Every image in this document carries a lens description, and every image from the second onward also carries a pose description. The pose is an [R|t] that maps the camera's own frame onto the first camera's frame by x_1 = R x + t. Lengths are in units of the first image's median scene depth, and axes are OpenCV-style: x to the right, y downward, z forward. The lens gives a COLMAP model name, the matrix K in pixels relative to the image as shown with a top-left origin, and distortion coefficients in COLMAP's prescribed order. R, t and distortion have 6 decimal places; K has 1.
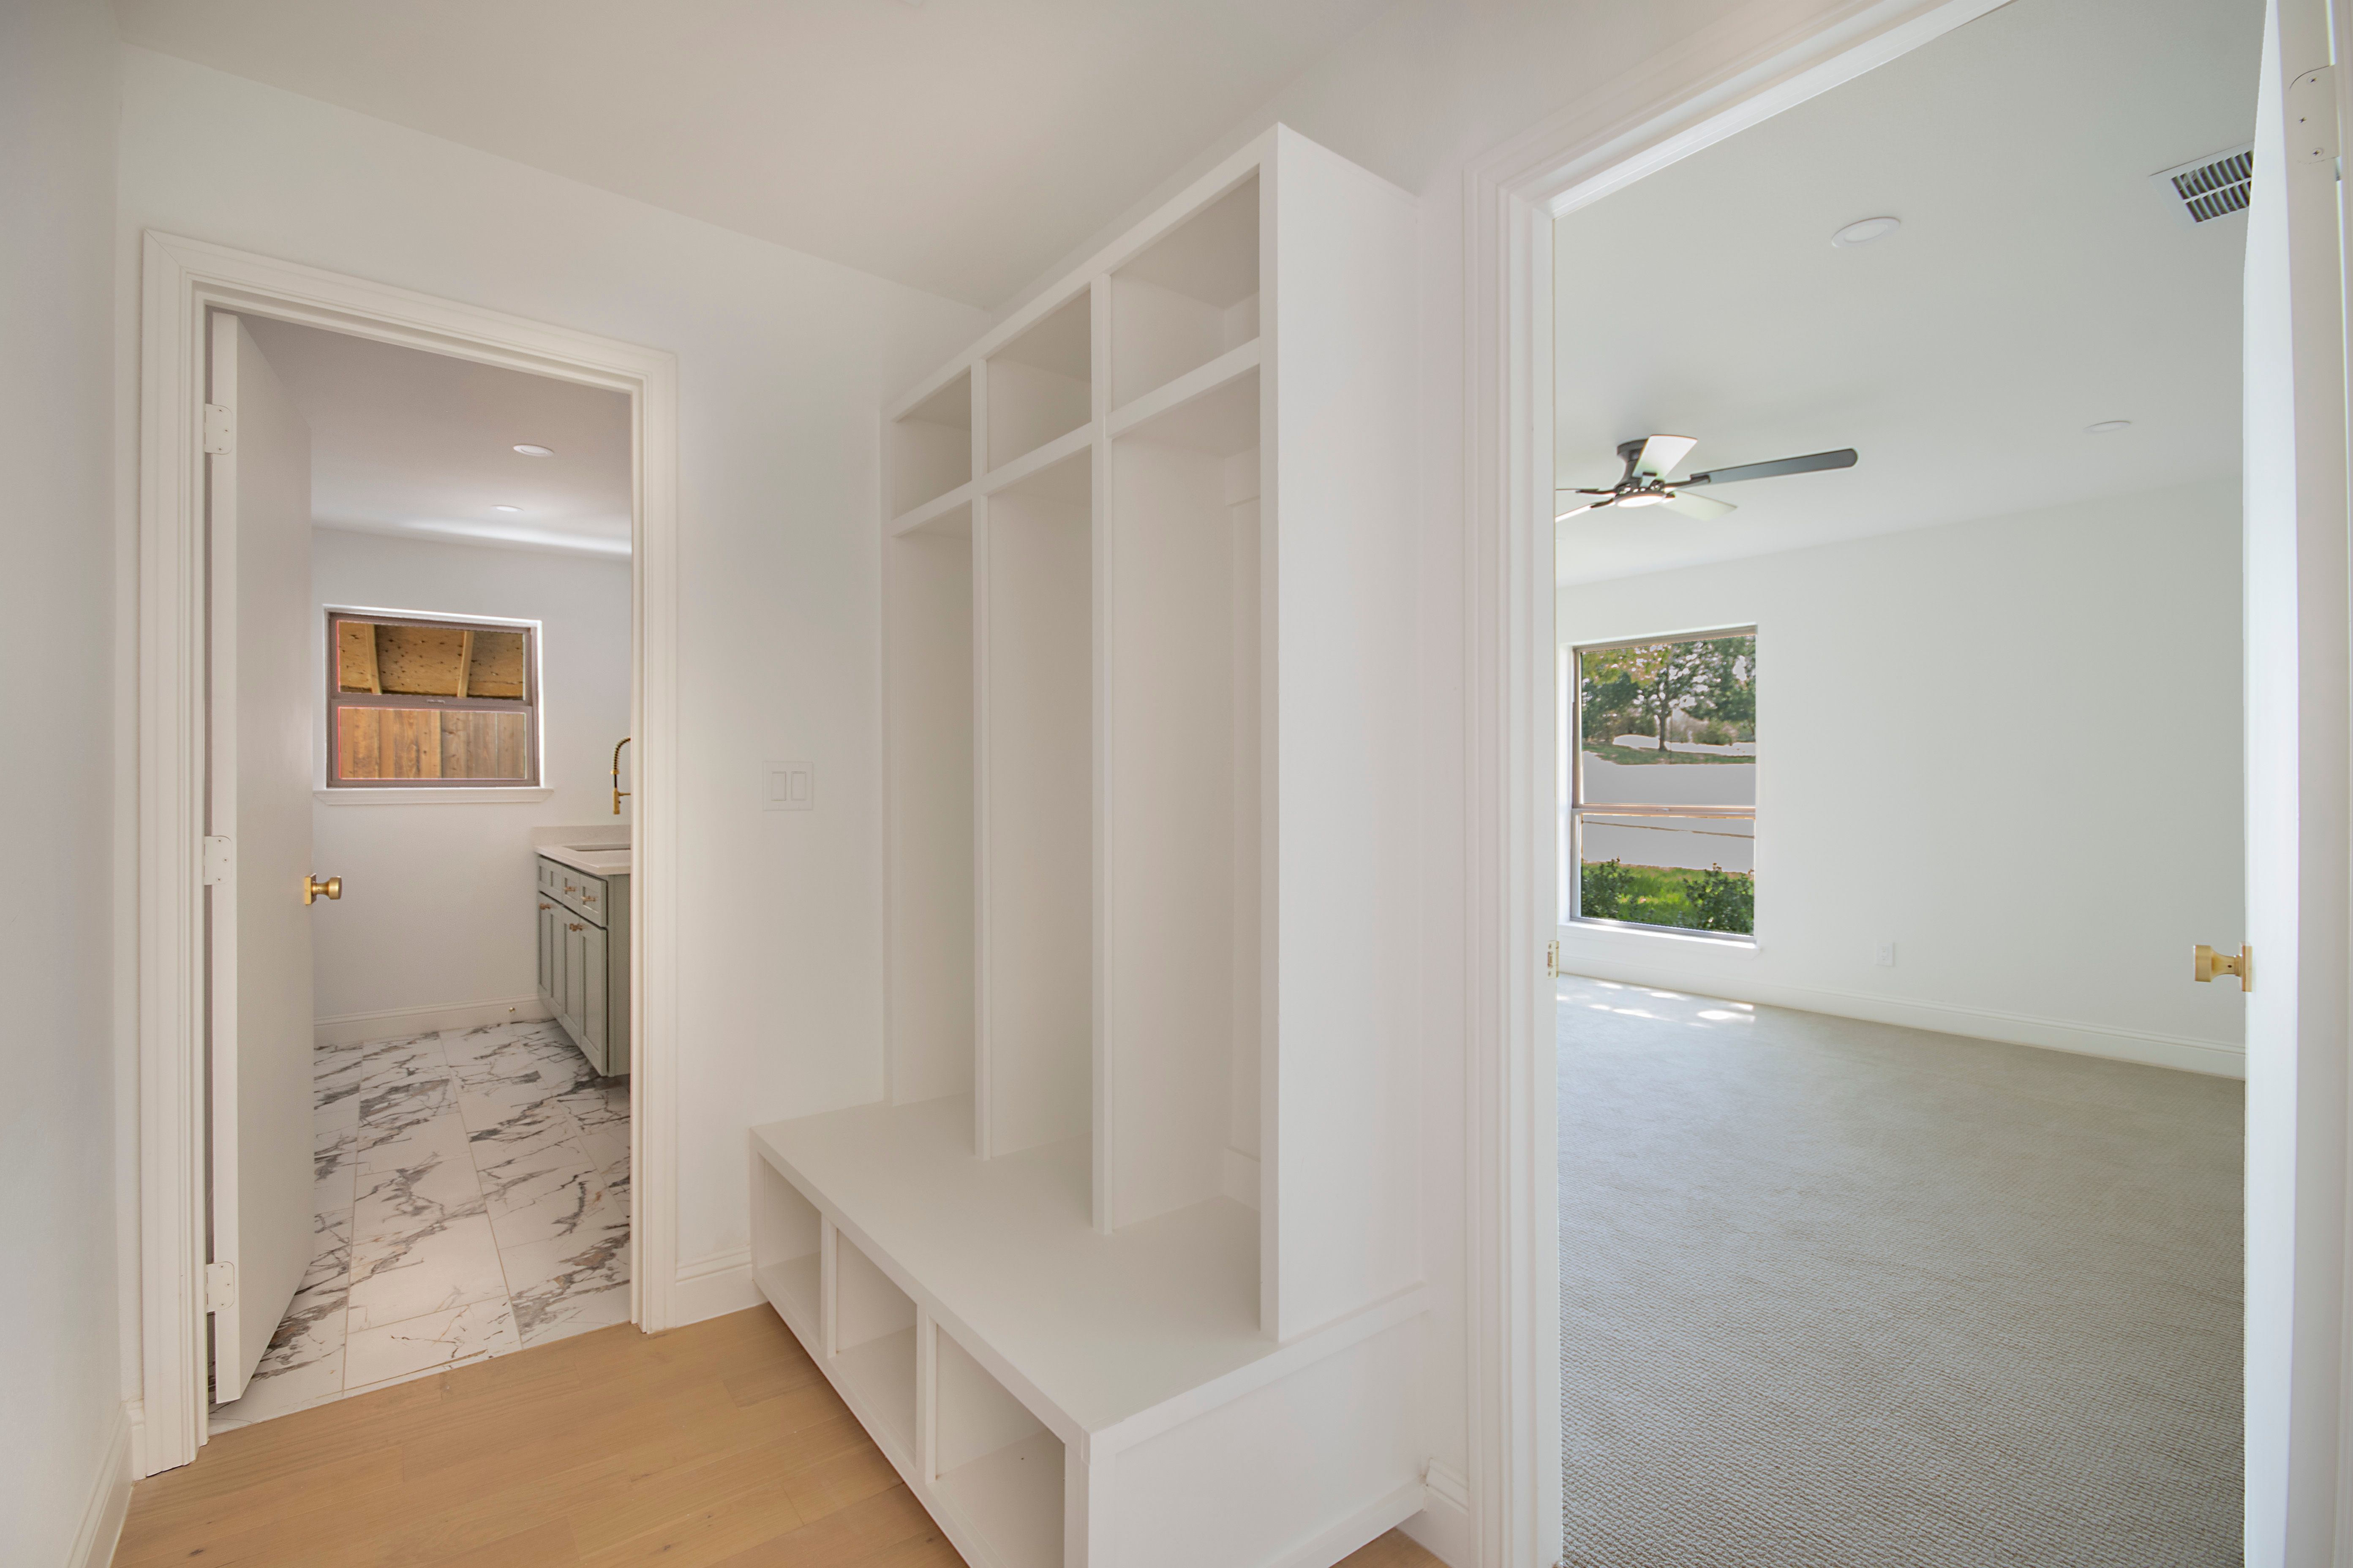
lens RADIAL K [[1054.3, 0, 1148.7], [0, 1054.3, 790.5], [0, 0, 1]] dist [0.002207, -0.005989]
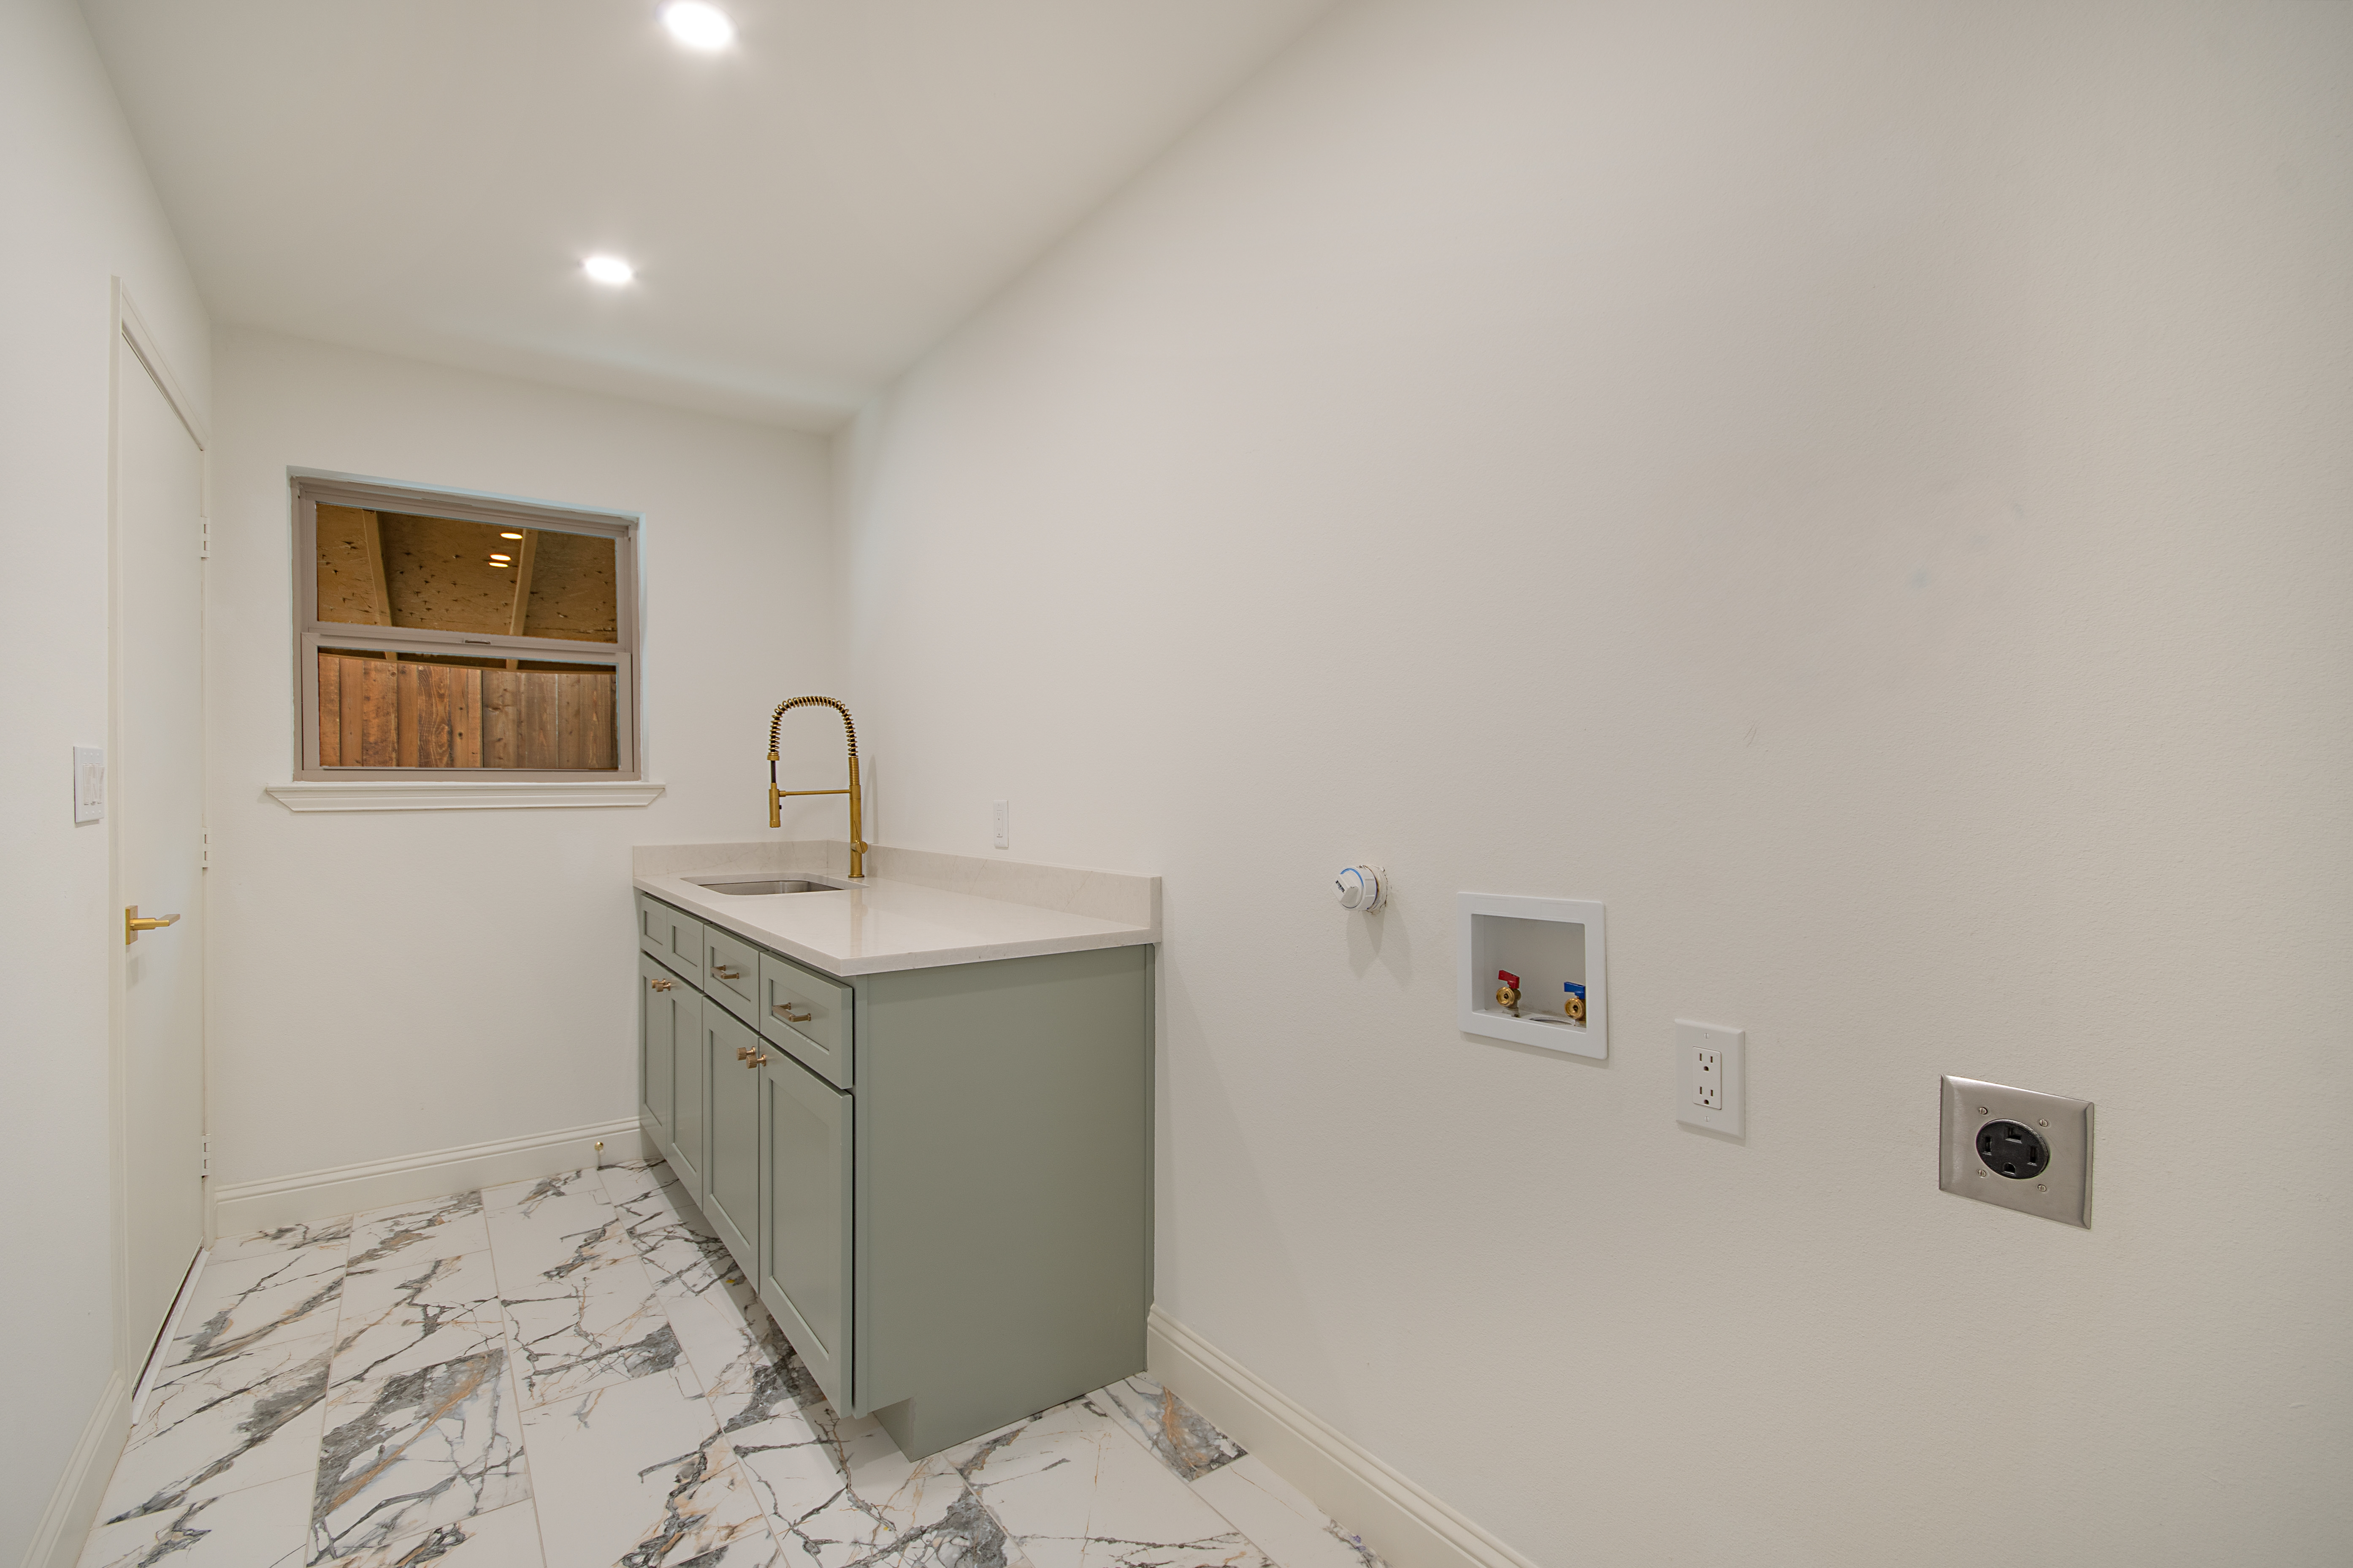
lens RADIAL K [[1054.2, 0, 1148.7], [0, 1054.2, 790.5], [0, 0, 1]] dist [0.002207, -0.005989]
pose [[0.999705, 0.002968, -0.024111, -0.268375], [-0.002992, 0.999995, -0.000964, 0.001580], [0.024108, 0.001036, 0.999709, 0.393009]]
